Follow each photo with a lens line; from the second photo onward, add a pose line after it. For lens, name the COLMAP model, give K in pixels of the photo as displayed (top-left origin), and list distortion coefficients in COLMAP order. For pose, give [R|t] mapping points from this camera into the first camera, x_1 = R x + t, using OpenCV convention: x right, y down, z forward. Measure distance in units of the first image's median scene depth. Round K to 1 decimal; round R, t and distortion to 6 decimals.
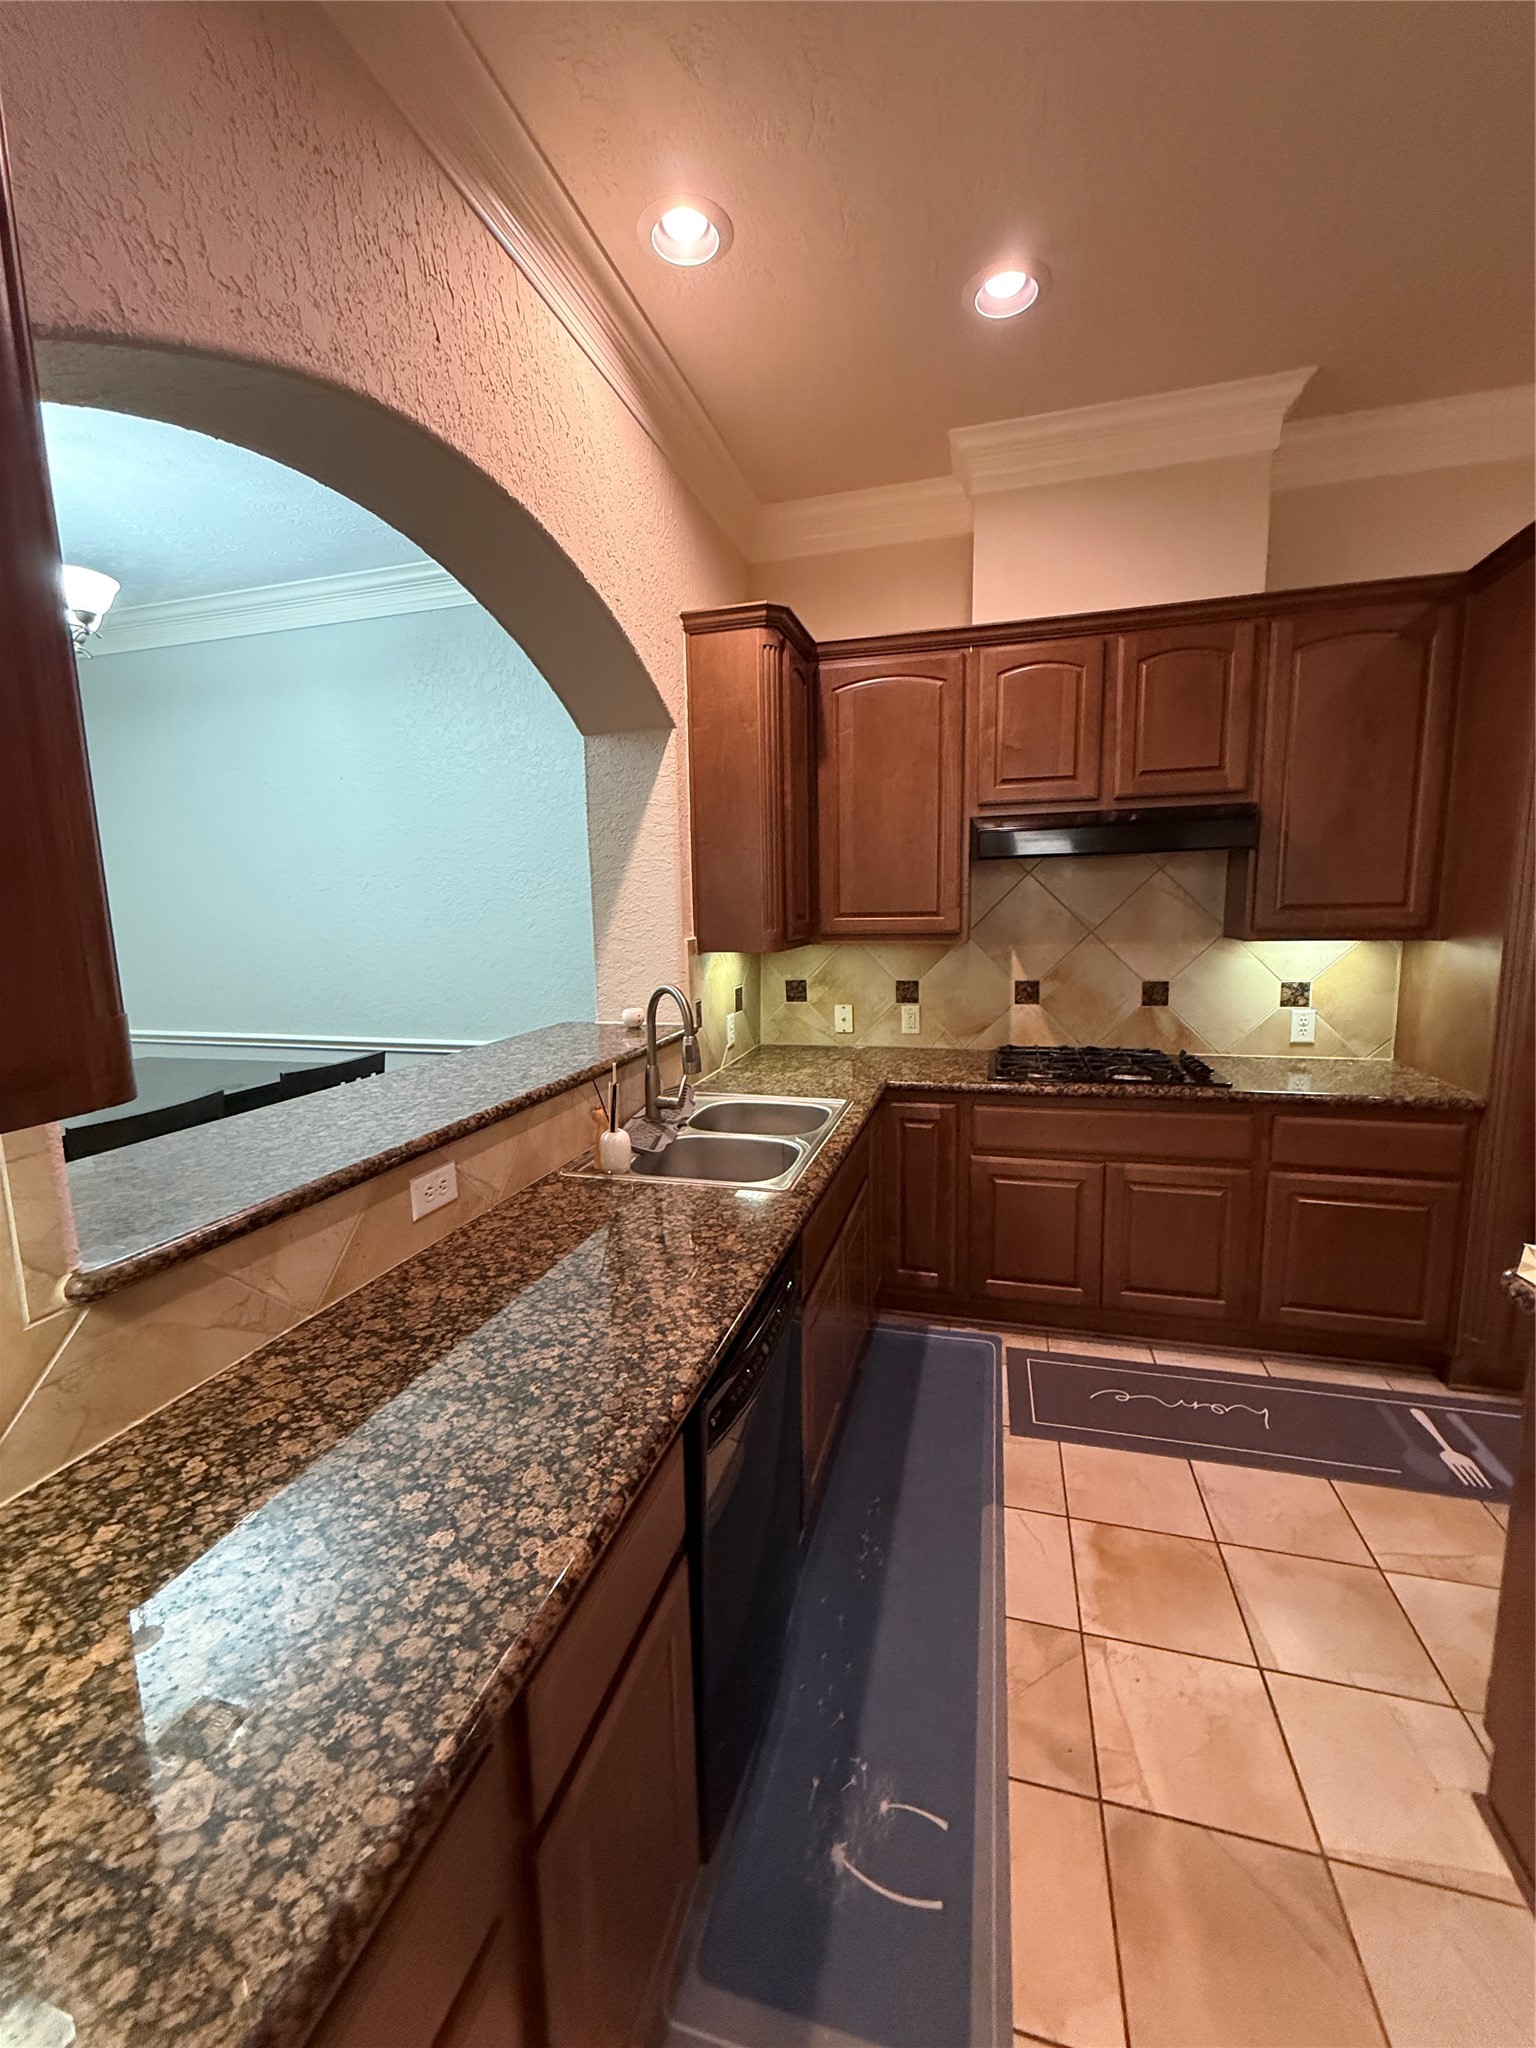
lens RADIAL K [[818.3, 0, 771.1], [0, 818.3, 1013.7], [0, 0, 1]] dist [-0.000014, 0.000368]
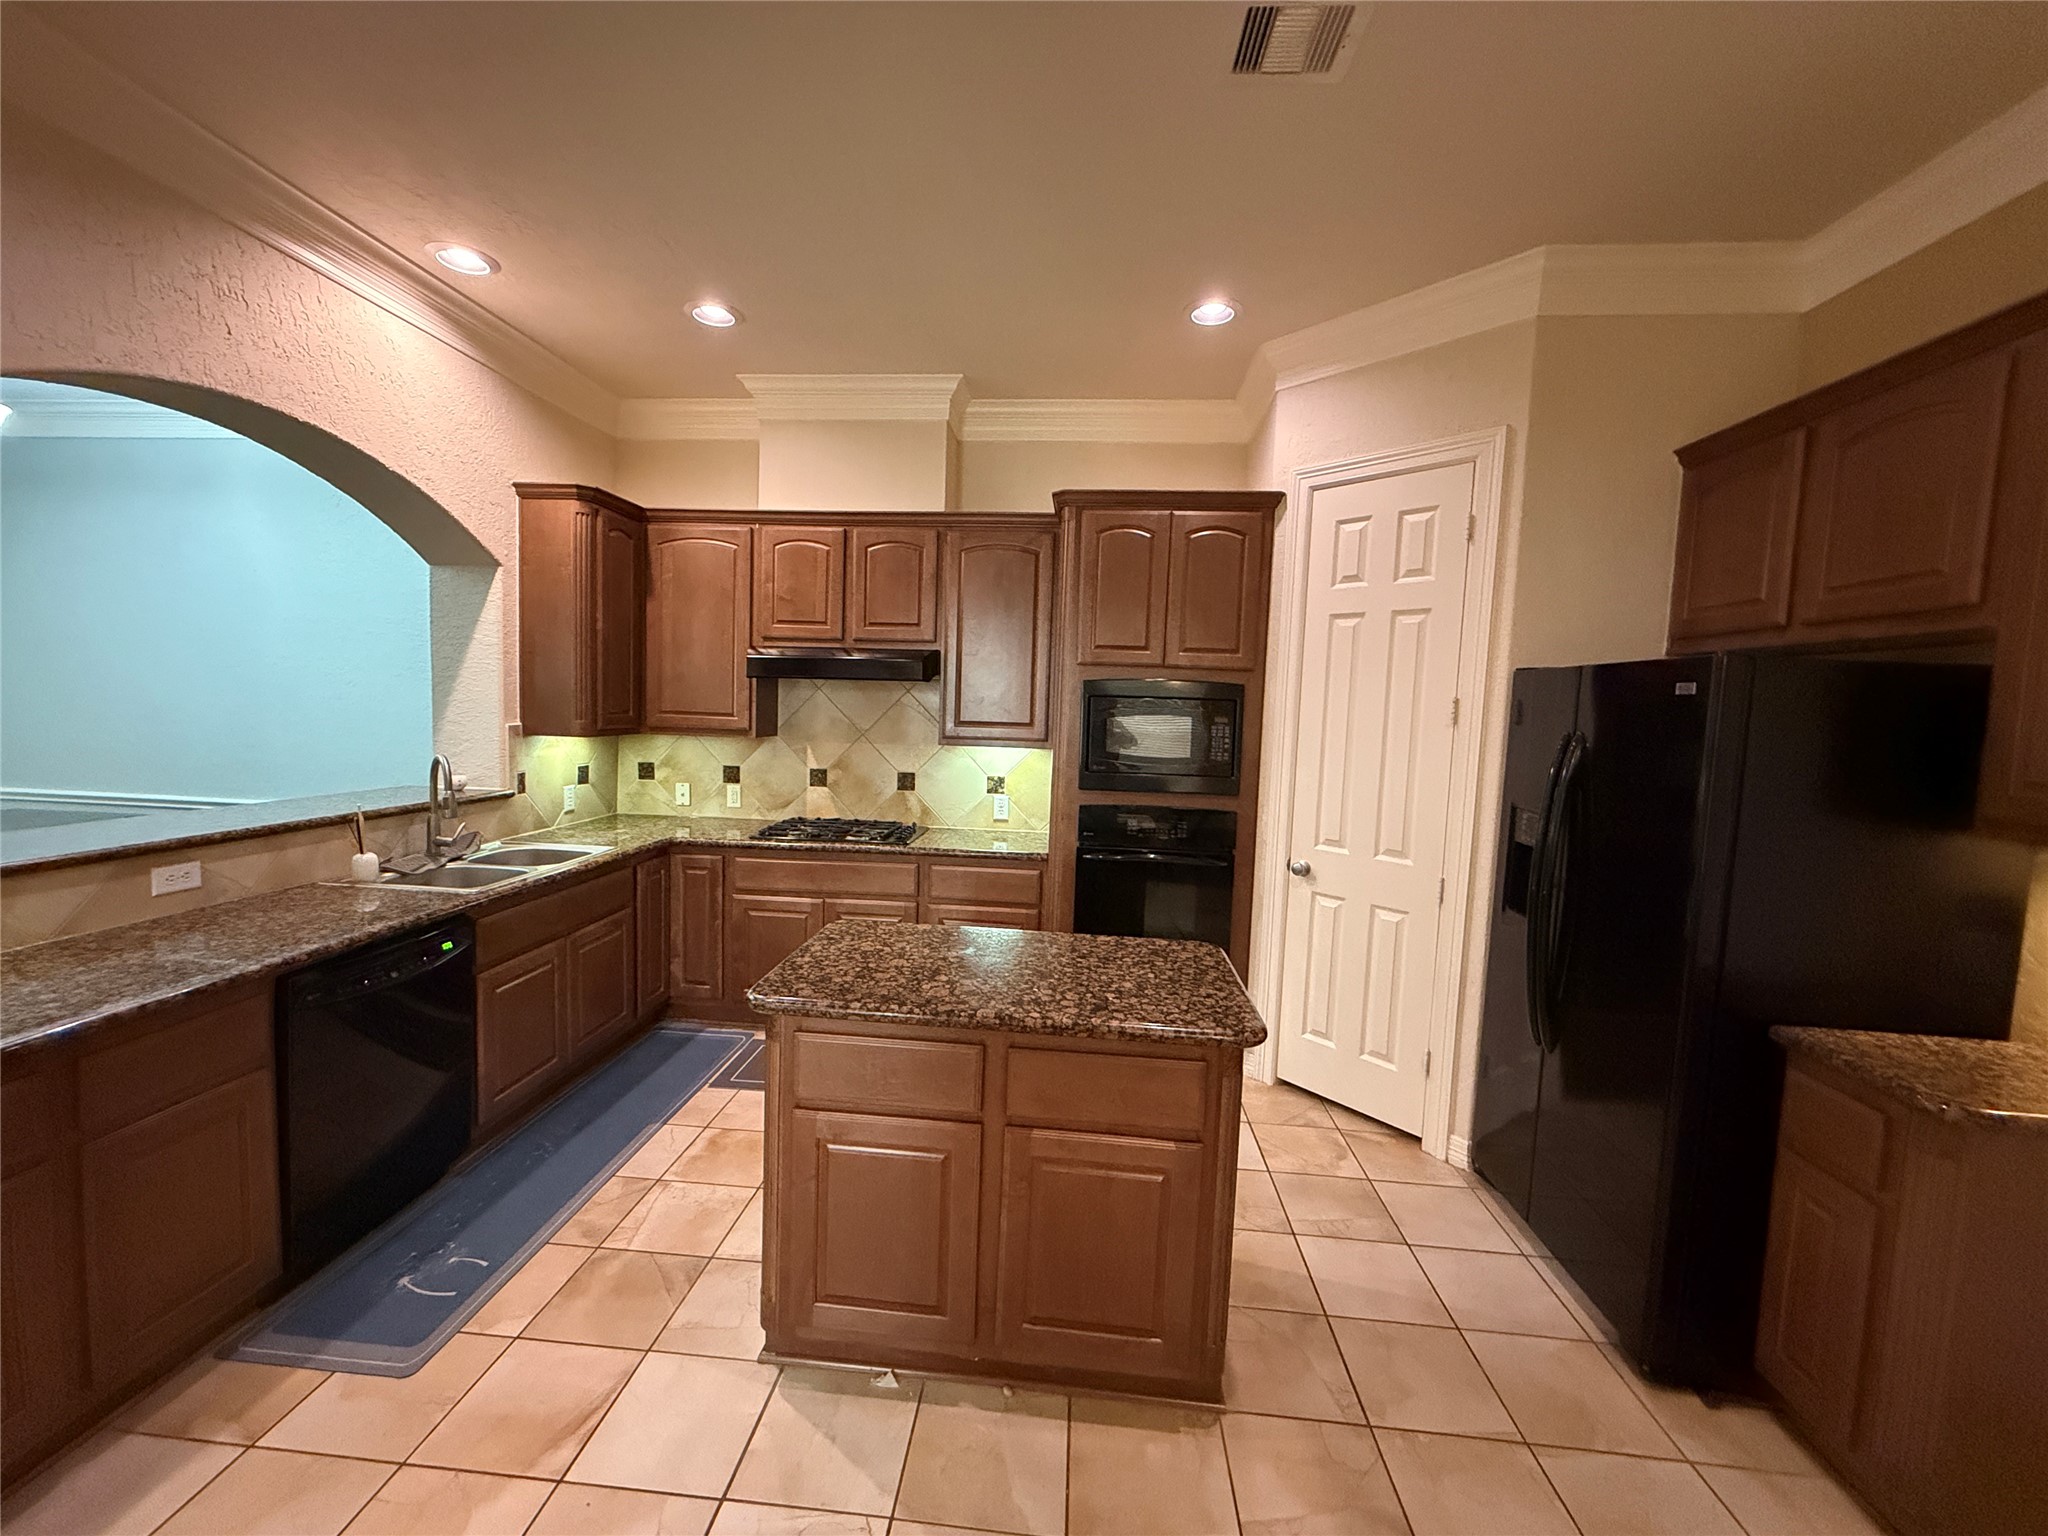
lens RADIAL K [[818.3, 0, 1016.8], [0, 818.3, 763.6], [0, 0, 1]] dist [-0.000014, 0.000368]
pose [[0.981145, 0.040609, 0.188956, 0.431460], [-0.028902, 0.997512, -0.064305, 0.030989], [-0.191097, 0.057632, 0.979878, -0.415153]]
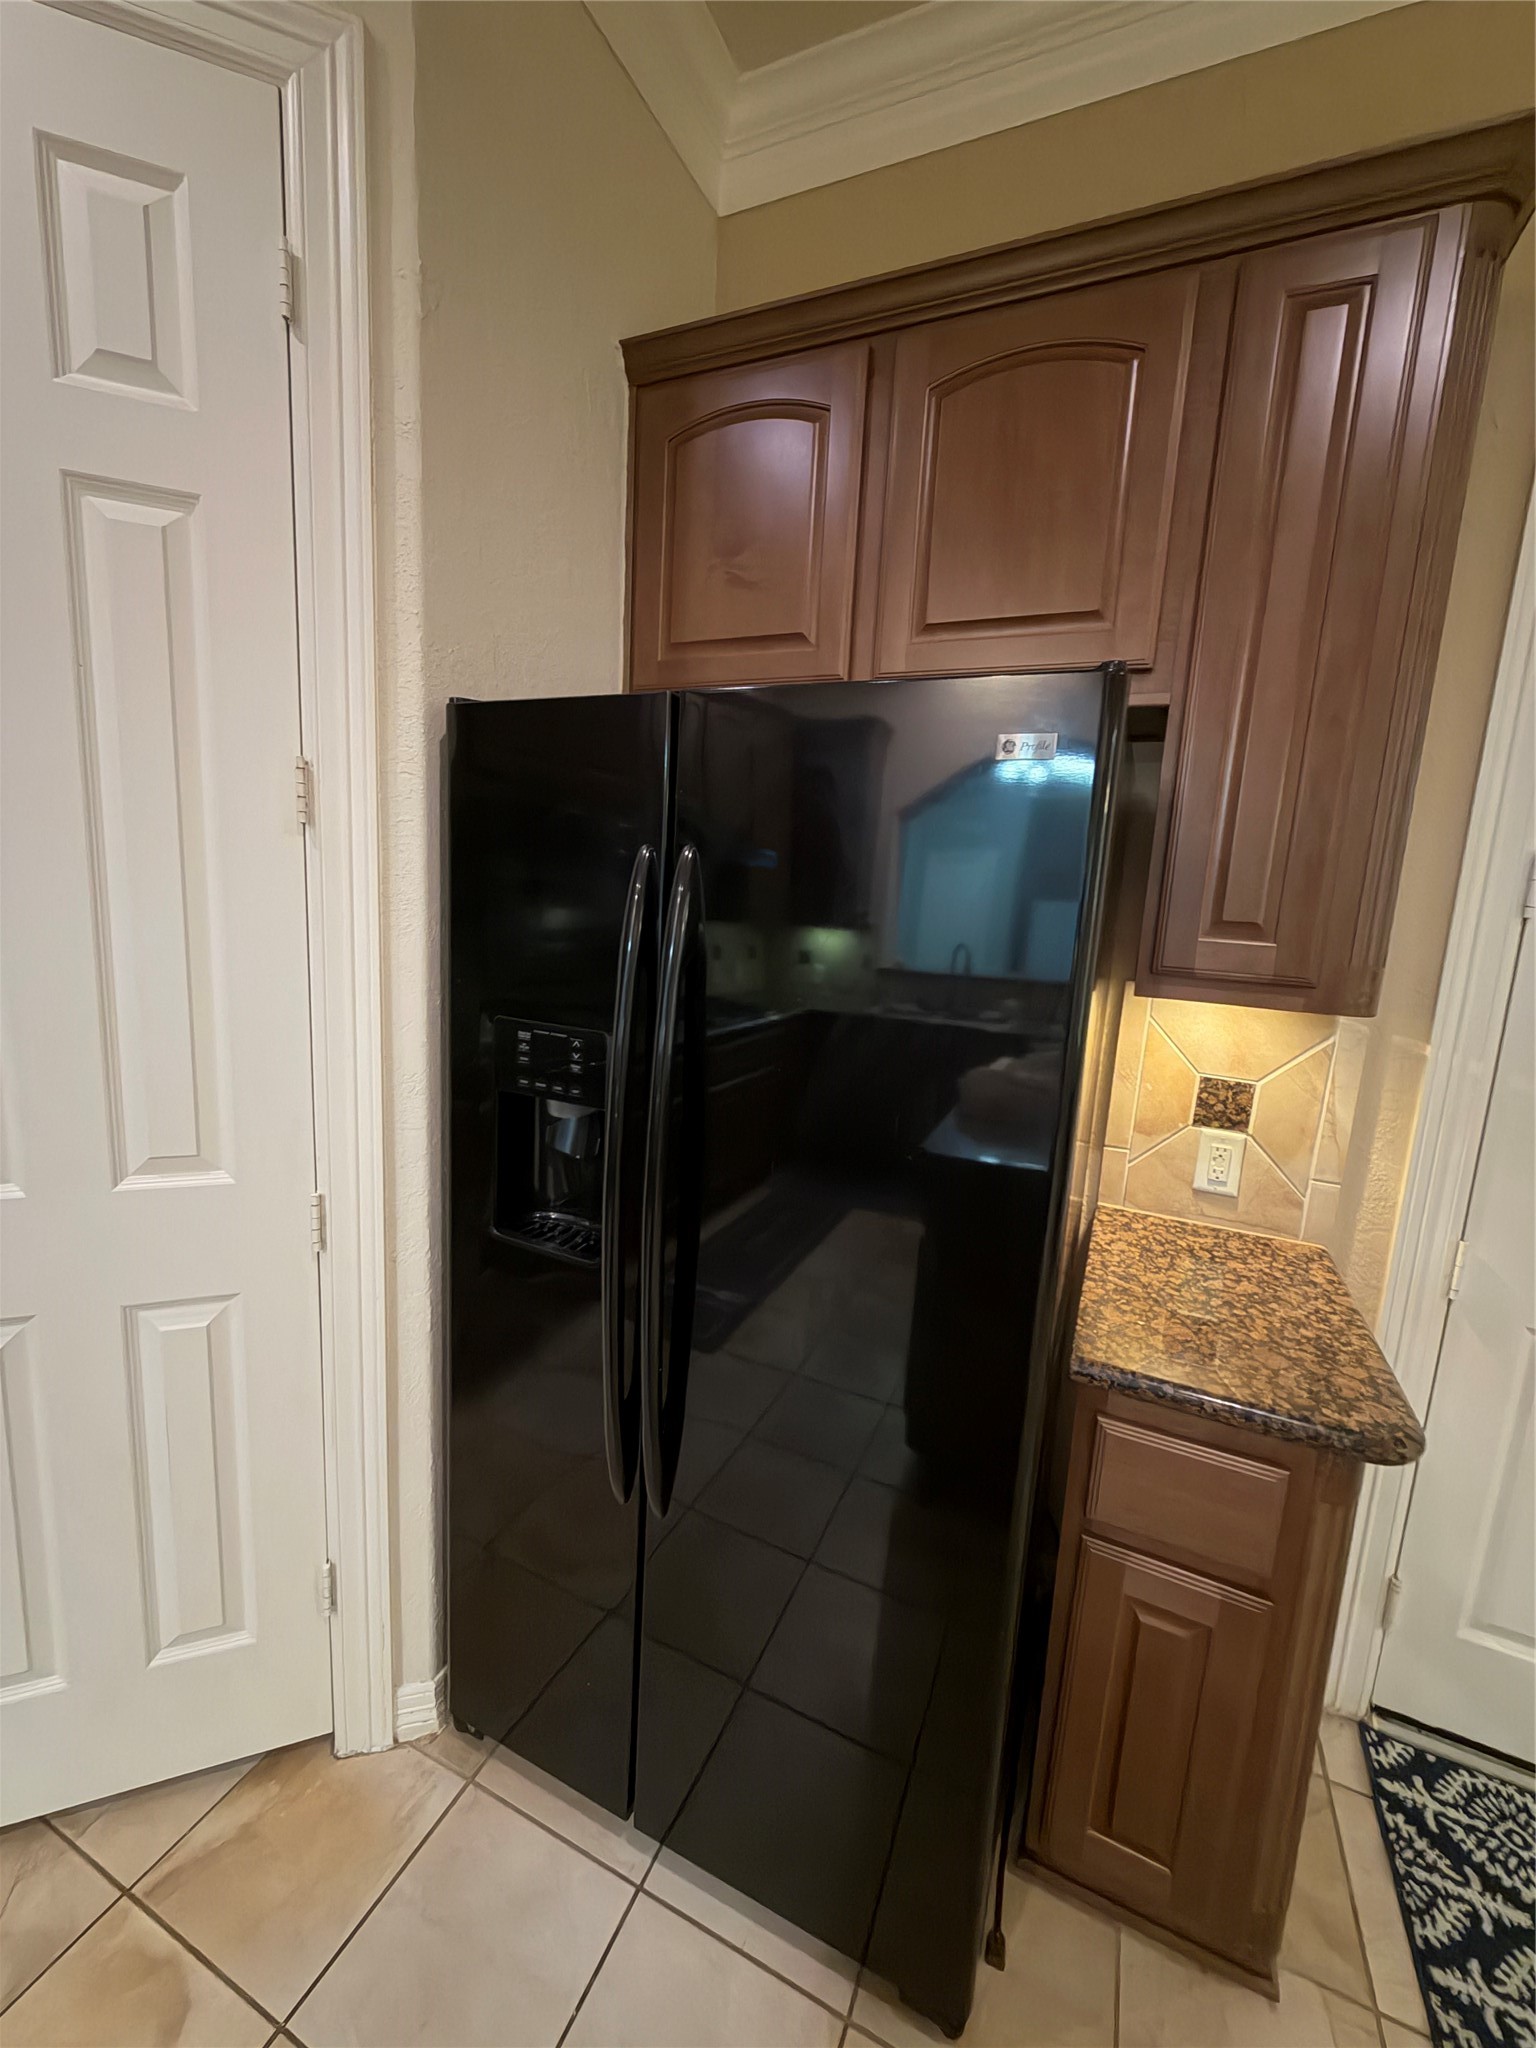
lens RADIAL K [[818.3, 0, 775.3], [0, 818.3, 1015.1], [0, 0, 1]] dist [-0.000014, 0.000368]
pose [[0.151127, -0.127699, 0.980231, 0.776465], [0.080593, 0.989911, 0.116535, -0.033772], [-0.985224, 0.061389, 0.159894, 0.181946]]
